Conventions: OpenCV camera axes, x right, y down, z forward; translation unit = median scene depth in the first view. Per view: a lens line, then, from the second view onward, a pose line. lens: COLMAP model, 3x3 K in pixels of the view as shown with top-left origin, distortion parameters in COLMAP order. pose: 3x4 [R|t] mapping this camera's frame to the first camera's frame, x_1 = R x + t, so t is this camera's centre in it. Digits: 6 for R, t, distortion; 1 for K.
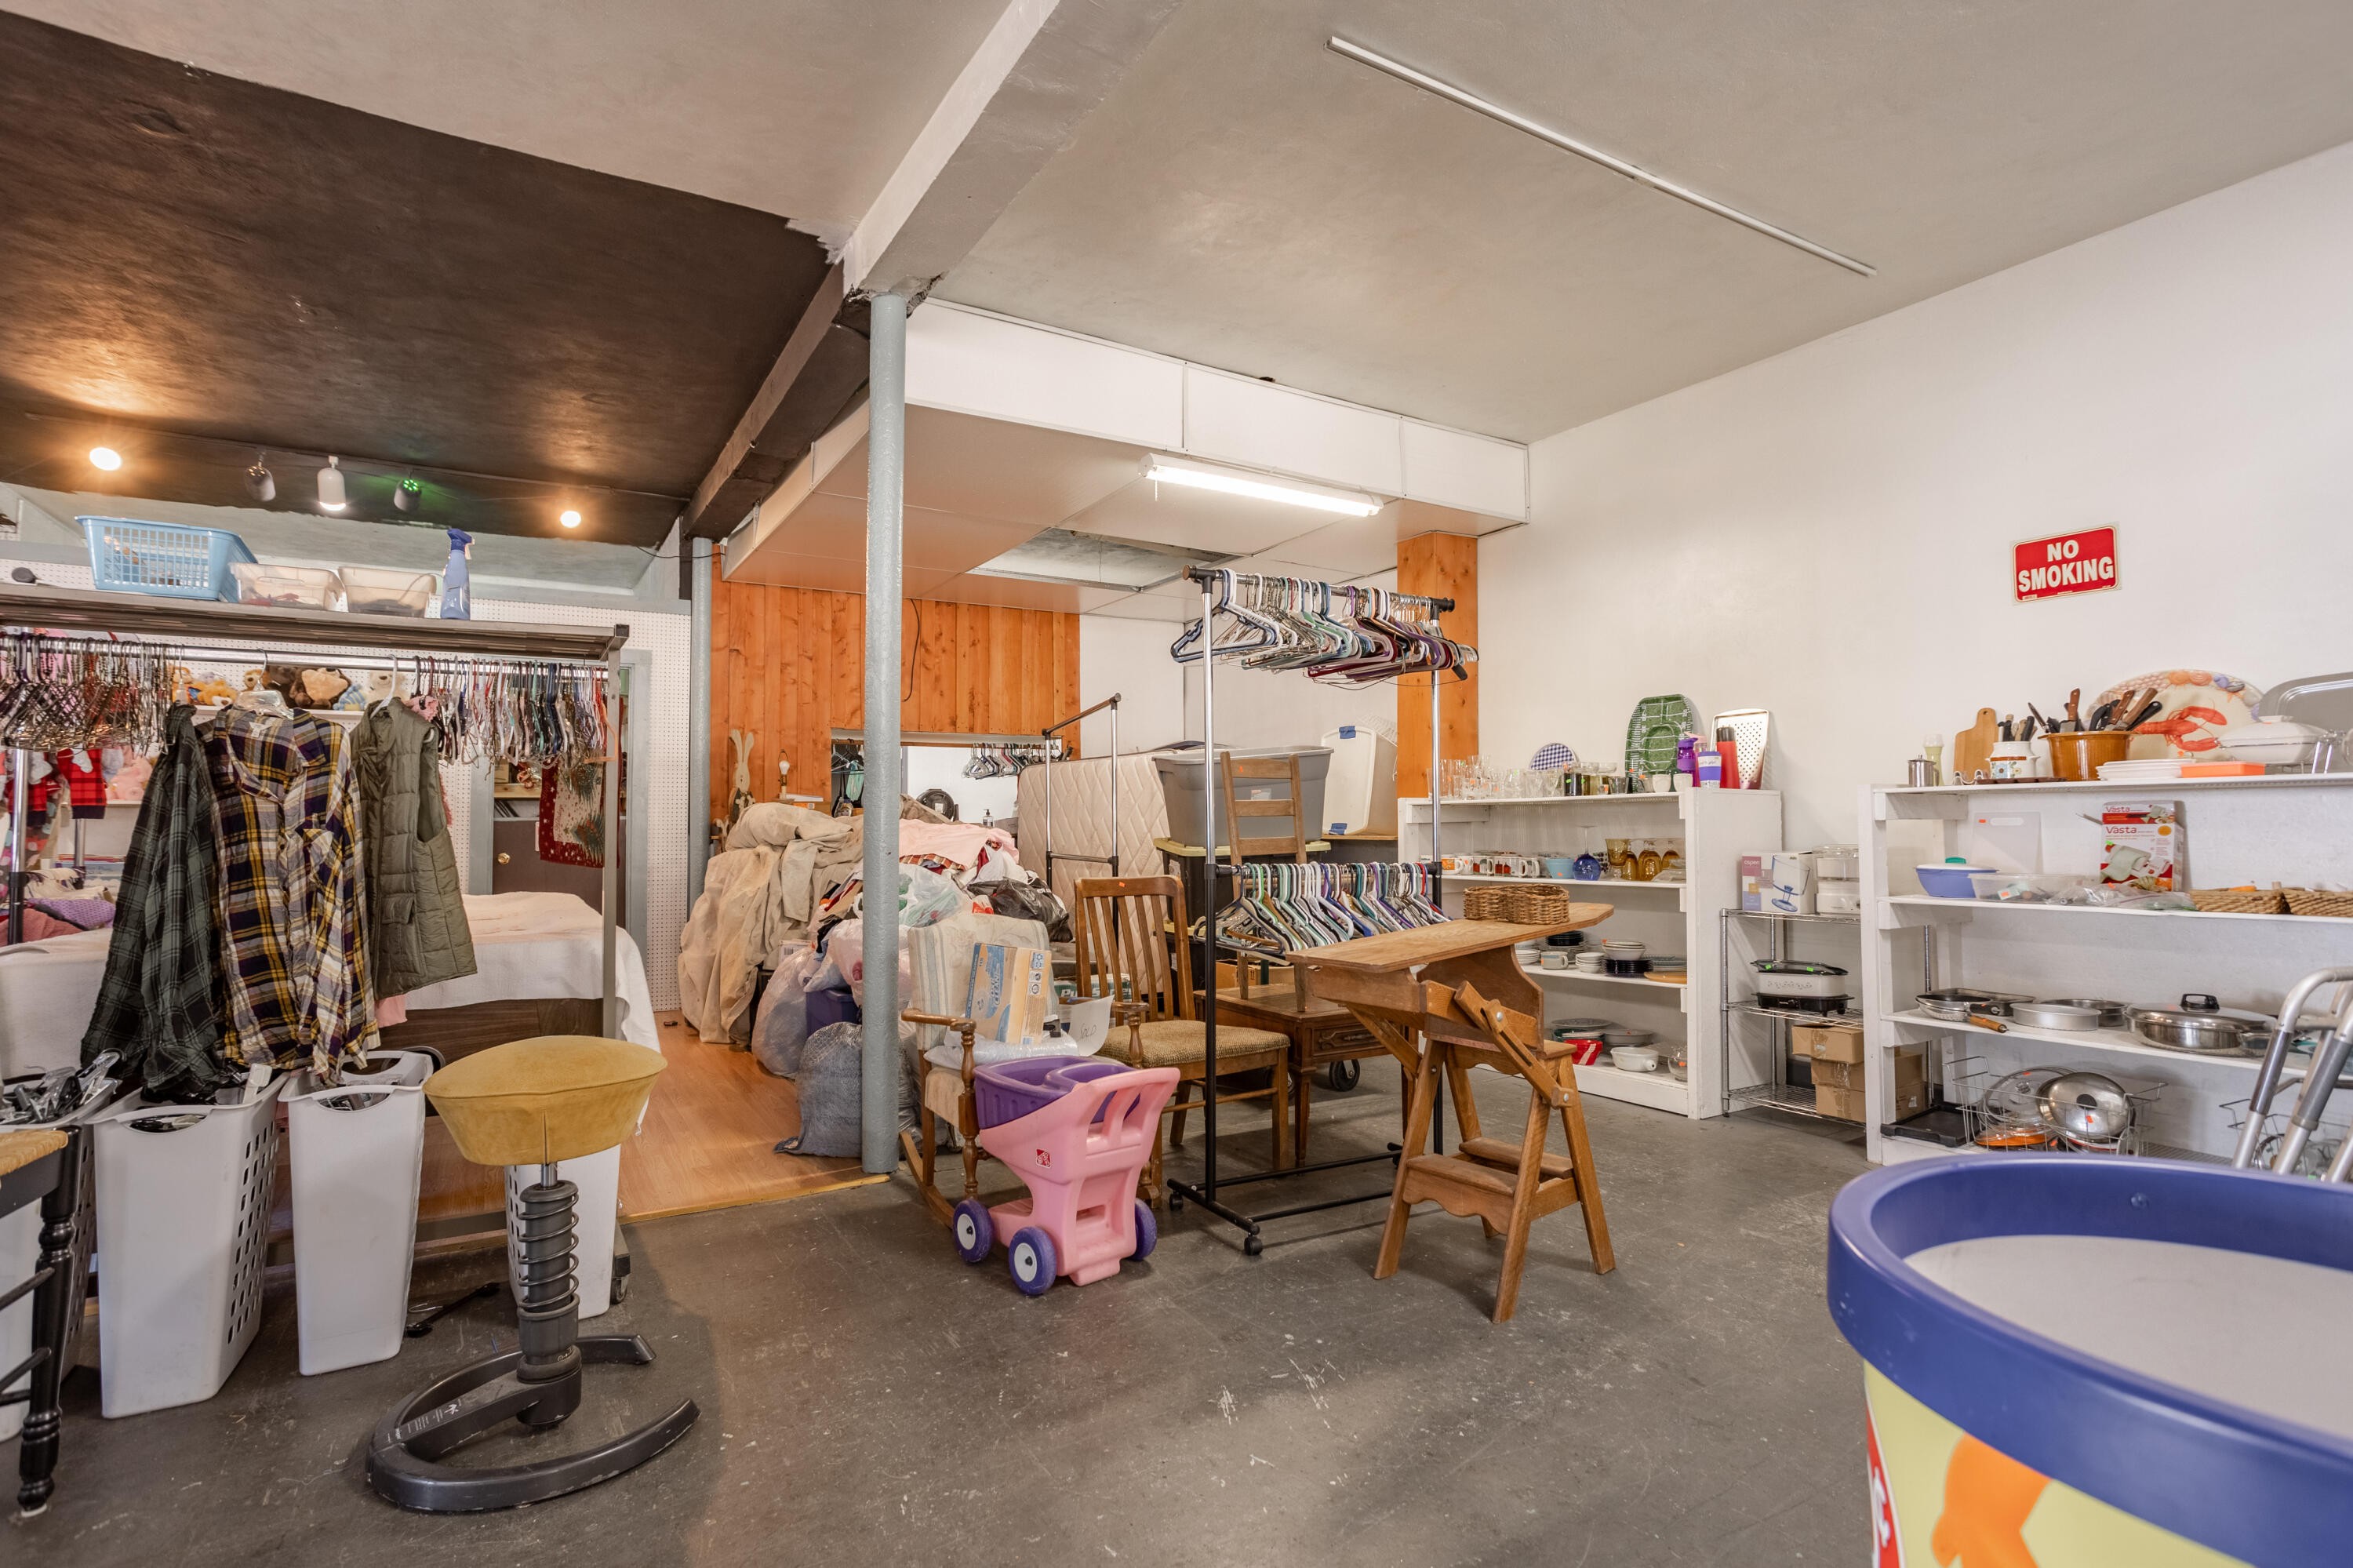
lens RADIAL K [[1124.6, 0, 1158.6], [0, 1124.6, 787.8], [0, 0, 1]] dist [-0.057791, 0.035390]
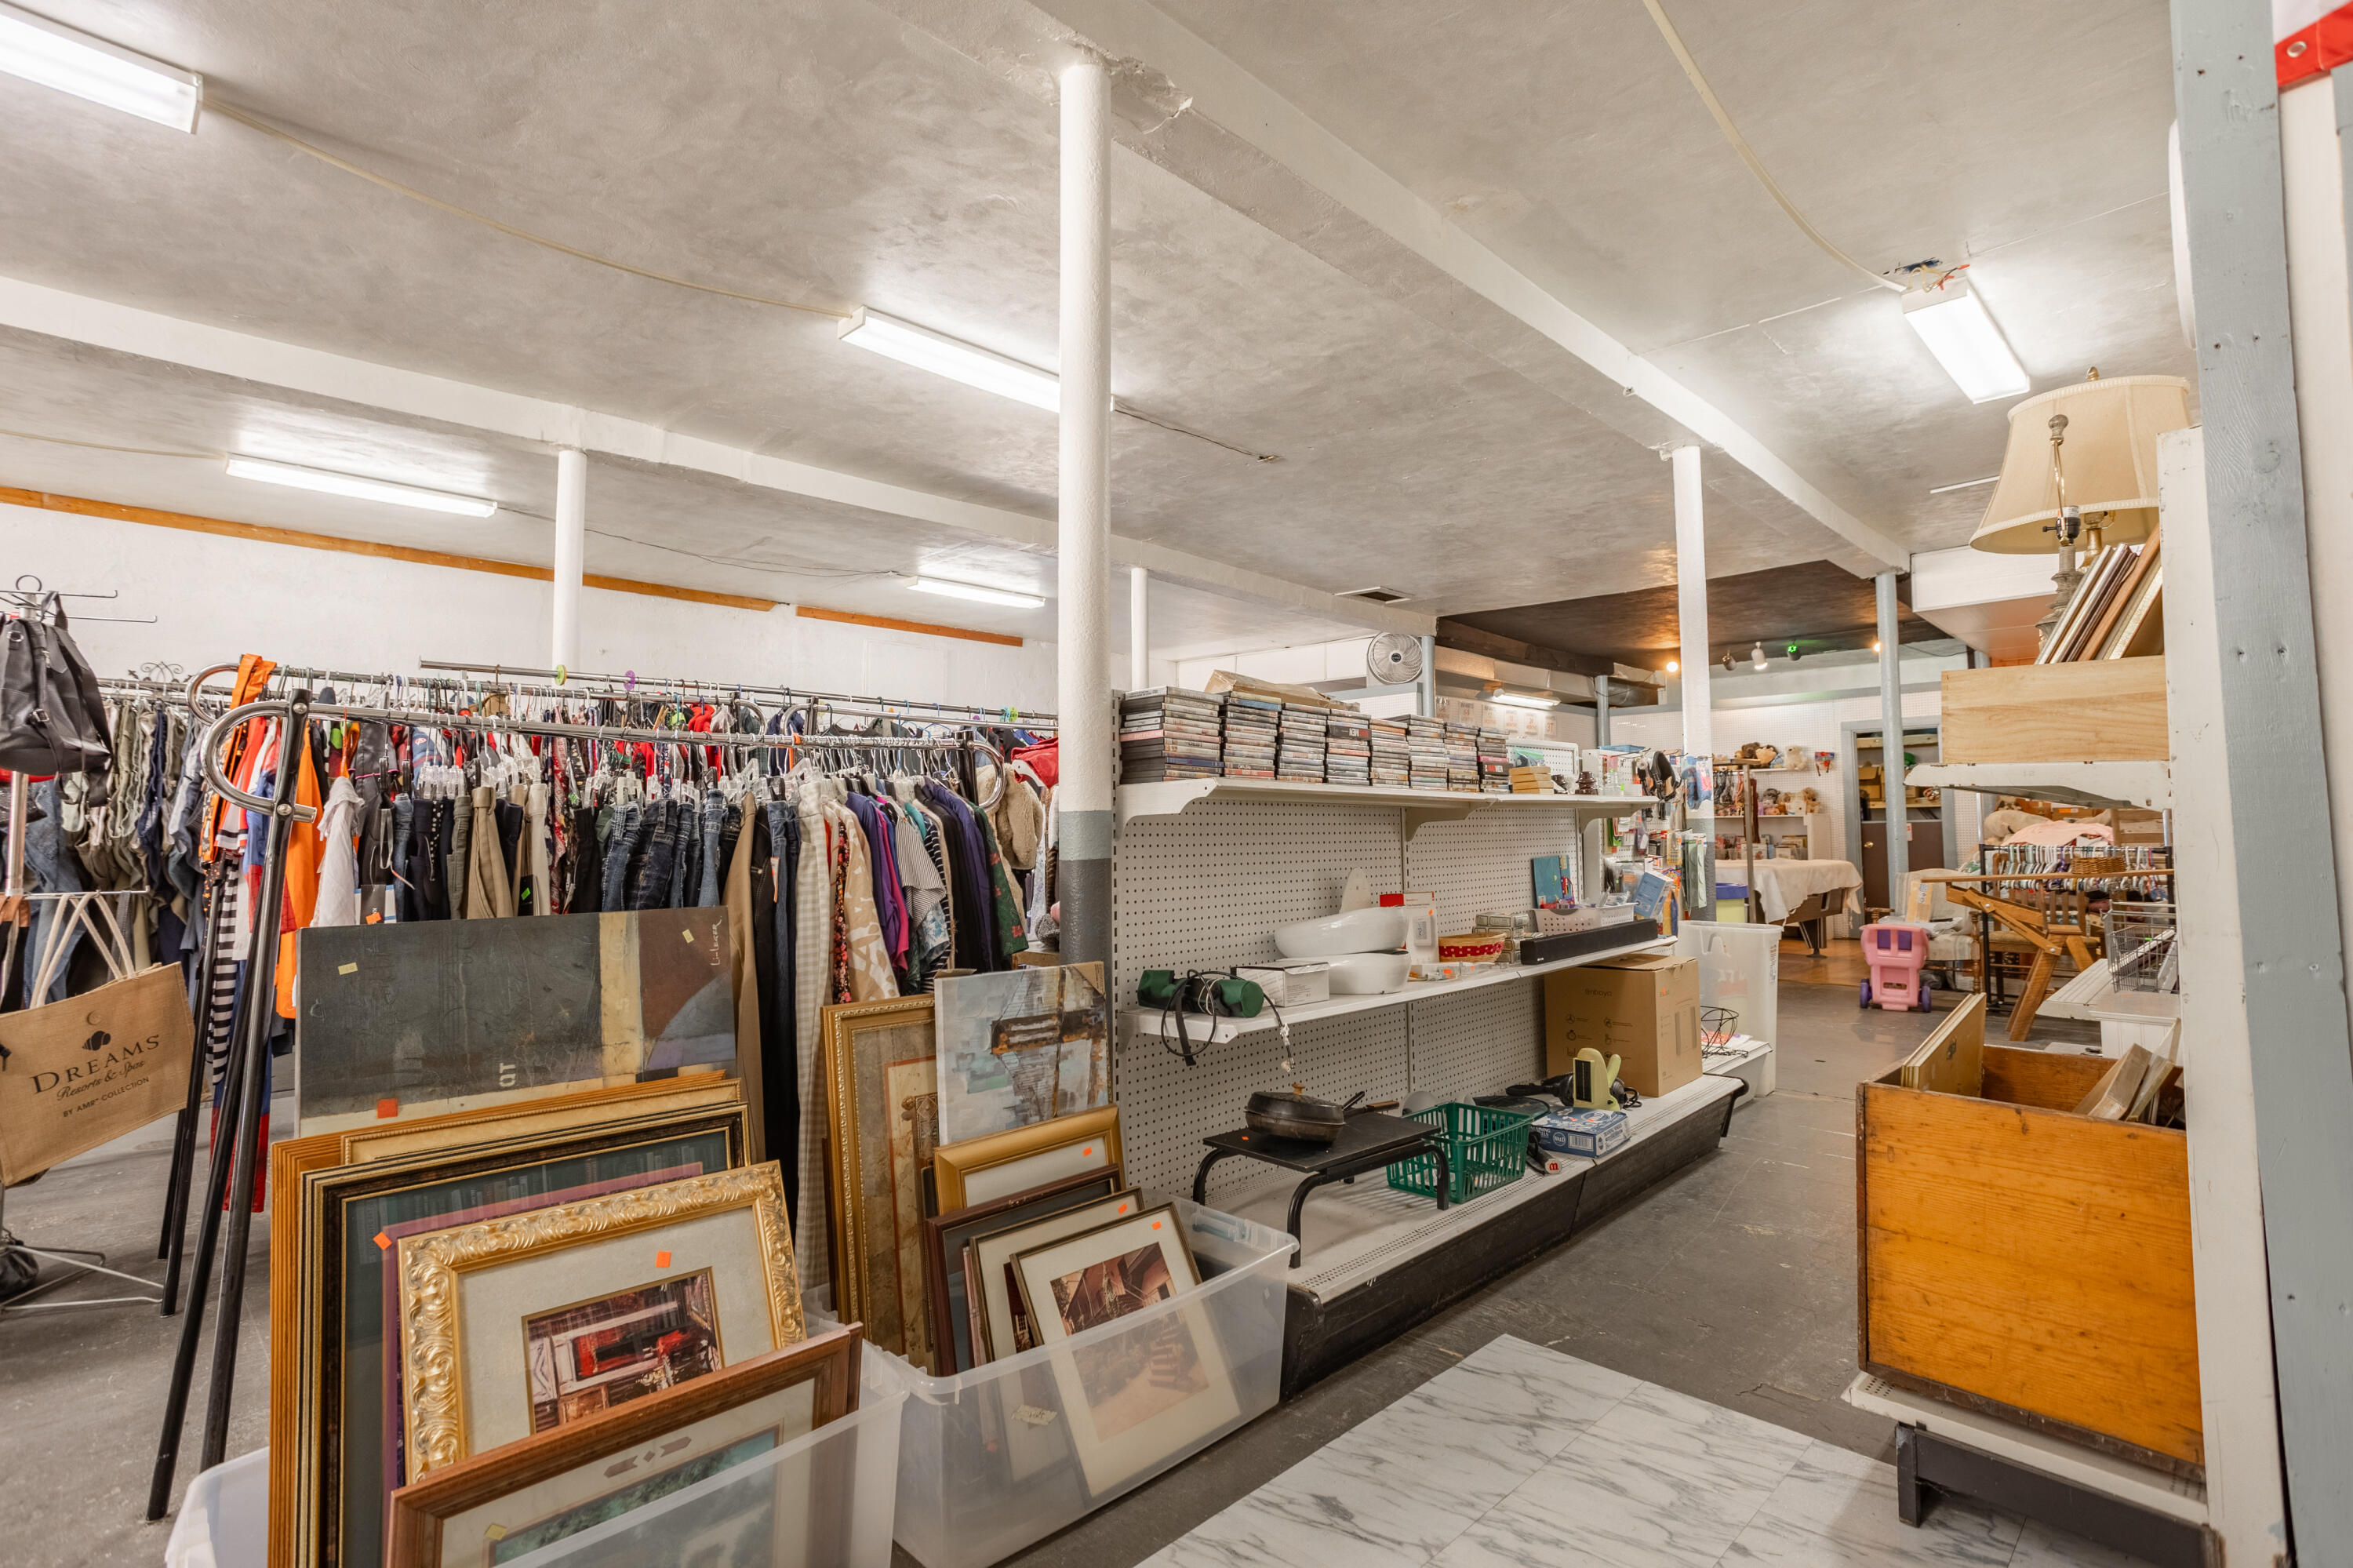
lens RADIAL K [[1124.6, 0, 1158.6], [0, 1124.6, 787.8], [0, 0, 1]] dist [-0.057791, 0.035390]
pose [[0.244262, -0.037383, -0.968988, 0.929553], [0.040387, 0.998782, -0.028352, -0.023161], [0.968868, -0.032210, 0.245474, -0.559589]]
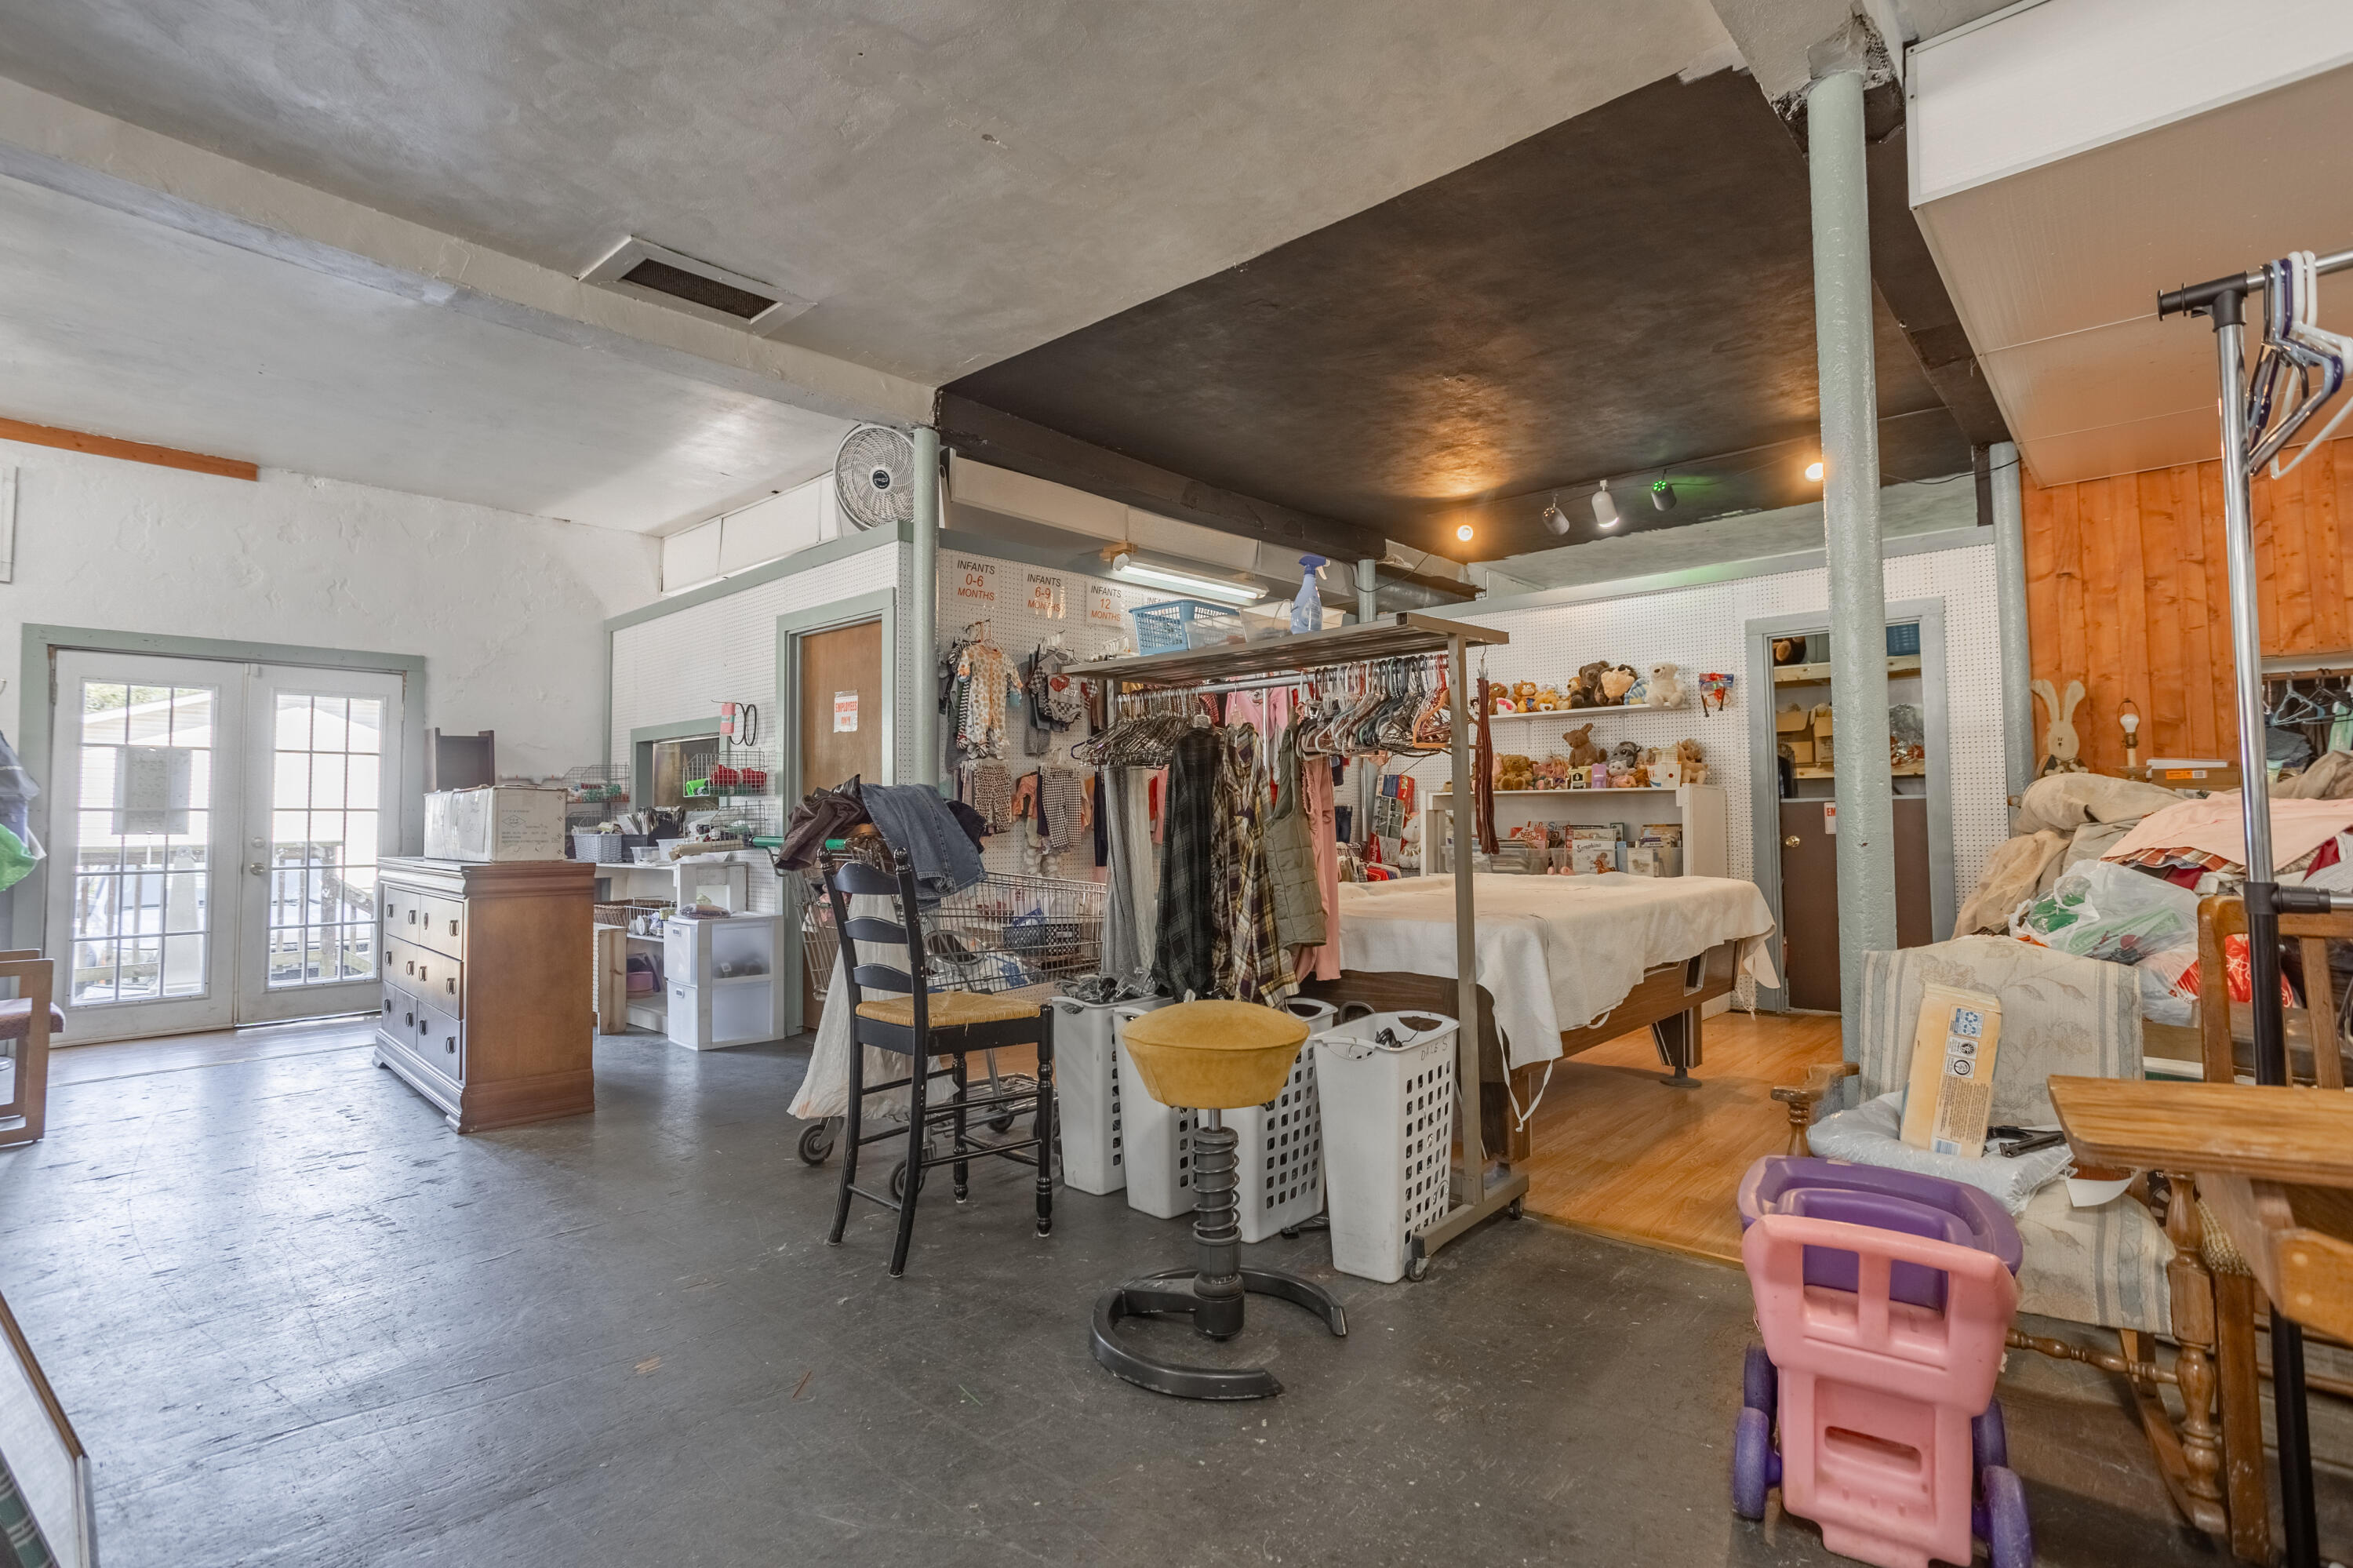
lens RADIAL K [[1124.6, 0, 1158.6], [0, 1124.6, 787.8], [0, 0, 1]] dist [-0.057791, 0.035390]
pose [[0.289134, -0.023356, -0.957004, 0.198964], [0.042589, 0.999026, -0.011515, 0.006361], [0.956341, -0.037429, 0.289848, 0.227084]]
